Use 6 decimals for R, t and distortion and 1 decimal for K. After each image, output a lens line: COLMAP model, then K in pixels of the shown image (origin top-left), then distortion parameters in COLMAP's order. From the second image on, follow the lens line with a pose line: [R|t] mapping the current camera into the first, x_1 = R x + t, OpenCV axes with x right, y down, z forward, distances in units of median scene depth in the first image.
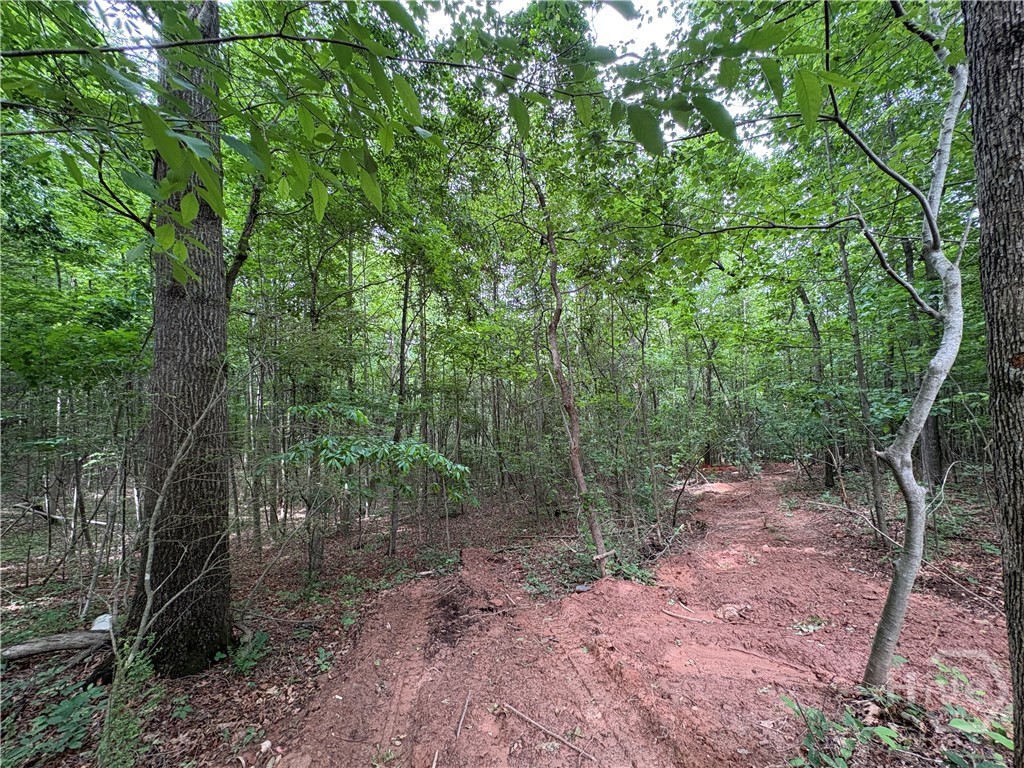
lens RADIAL K [[409.0, 0, 512.0], [0, 409.0, 384.0], [0, 0, 1]] dist [-0.001664, 0.000092]
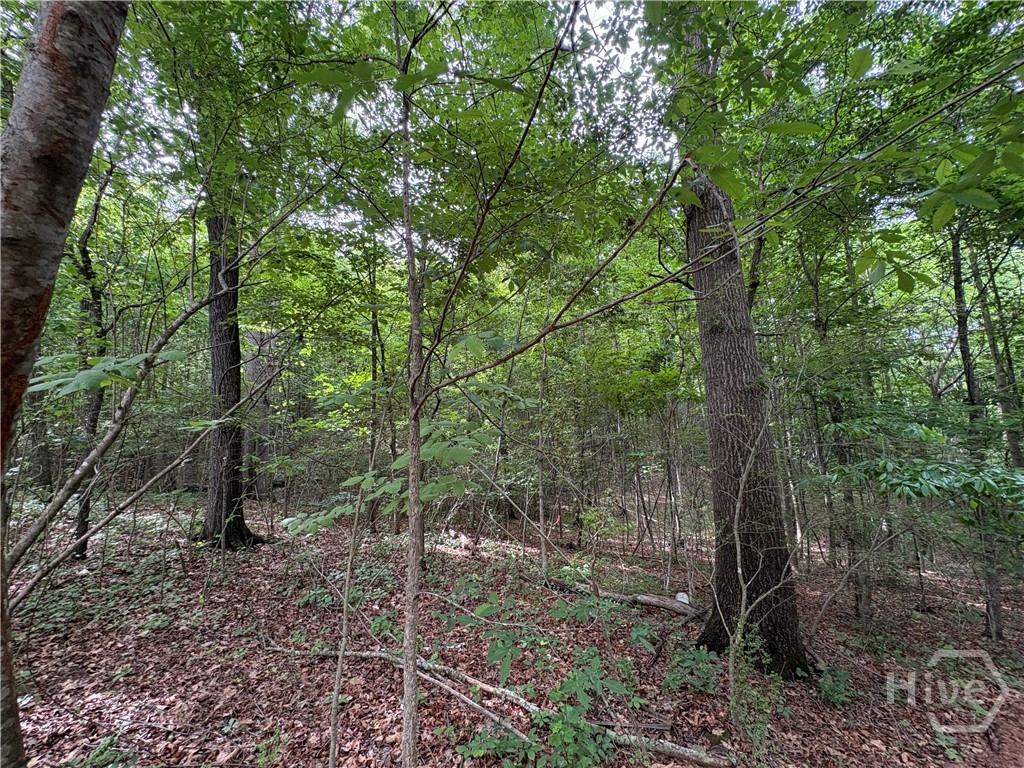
lens RADIAL K [[409.0, 0, 512.0], [0, 409.0, 384.0], [0, 0, 1]] dist [-0.001664, 0.000092]
pose [[0.467048, -0.119079, -0.876177, -0.075973], [0.072300, 0.992716, -0.096377, 0.004227], [0.881271, -0.018335, 0.472256, -0.085119]]
